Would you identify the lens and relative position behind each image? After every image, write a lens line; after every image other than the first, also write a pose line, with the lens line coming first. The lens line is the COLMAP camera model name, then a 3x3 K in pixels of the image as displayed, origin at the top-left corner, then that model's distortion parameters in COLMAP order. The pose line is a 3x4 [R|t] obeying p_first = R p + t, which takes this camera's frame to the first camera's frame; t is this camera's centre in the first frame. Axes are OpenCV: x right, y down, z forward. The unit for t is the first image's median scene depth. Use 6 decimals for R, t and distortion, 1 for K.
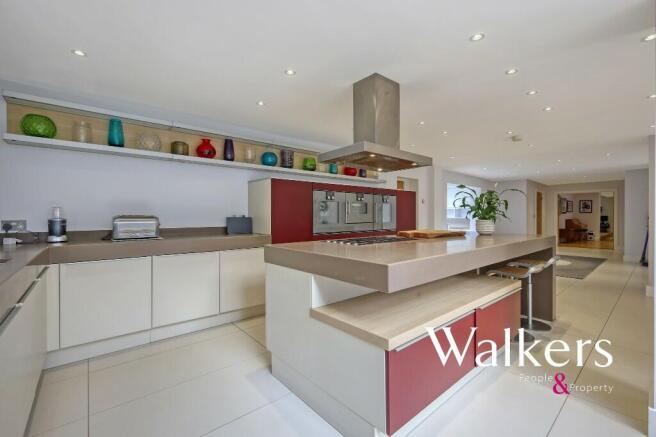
lens RADIAL K [[285.6, 0, 329.8], [0, 285.6, 218.6], [0, 0, 1]] dist [0.003306, -0.000354]
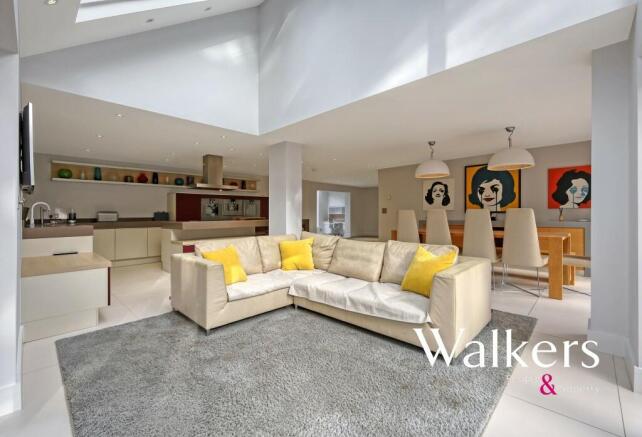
lens RADIAL K [[280.8, 0, 319.4], [0, 280.8, 214.1], [0, 0, 1]] dist [-0.000352, 0.000016]
pose [[0.995747, -0.006714, 0.091885, 0.687106], [0.007387, 0.999948, -0.006988, 0.033254], [-0.091833, 0.007637, 0.995745, -1.195073]]
